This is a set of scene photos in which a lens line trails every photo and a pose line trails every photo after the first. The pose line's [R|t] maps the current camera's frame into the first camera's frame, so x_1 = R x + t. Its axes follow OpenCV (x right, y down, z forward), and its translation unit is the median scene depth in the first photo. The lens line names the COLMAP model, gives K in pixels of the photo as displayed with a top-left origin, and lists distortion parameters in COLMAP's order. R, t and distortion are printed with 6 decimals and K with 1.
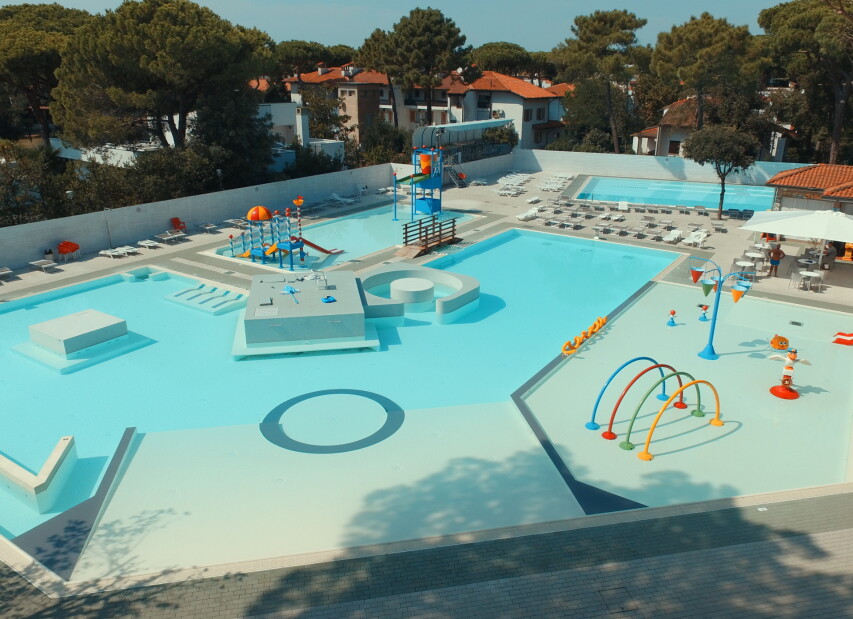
lens RADIAL K [[661.1, 0, 446.2], [0, 661.1, 311.7], [0, 0, 1]] dist [-0.004840, 0.000880]
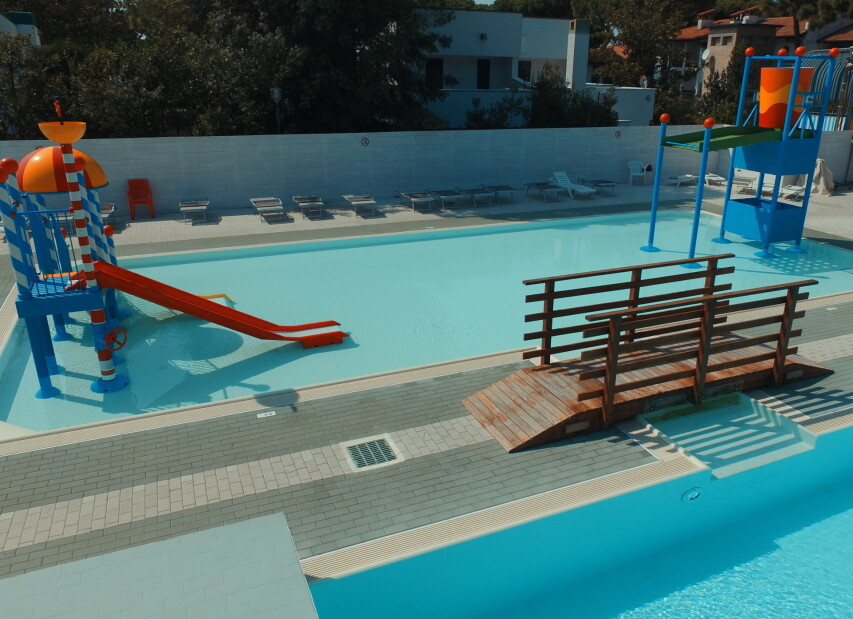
lens RADIAL K [[663.2, 0, 461.7], [0, 663.2, 309.0], [0, 0, 1]] dist [-0.003942, 0.003573]
pose [[0.842029, 0.185846, -0.506407, 0.028024], [-0.190794, 0.980702, 0.042665, -0.108713], [0.504564, 0.060695, 0.861238, 0.676973]]
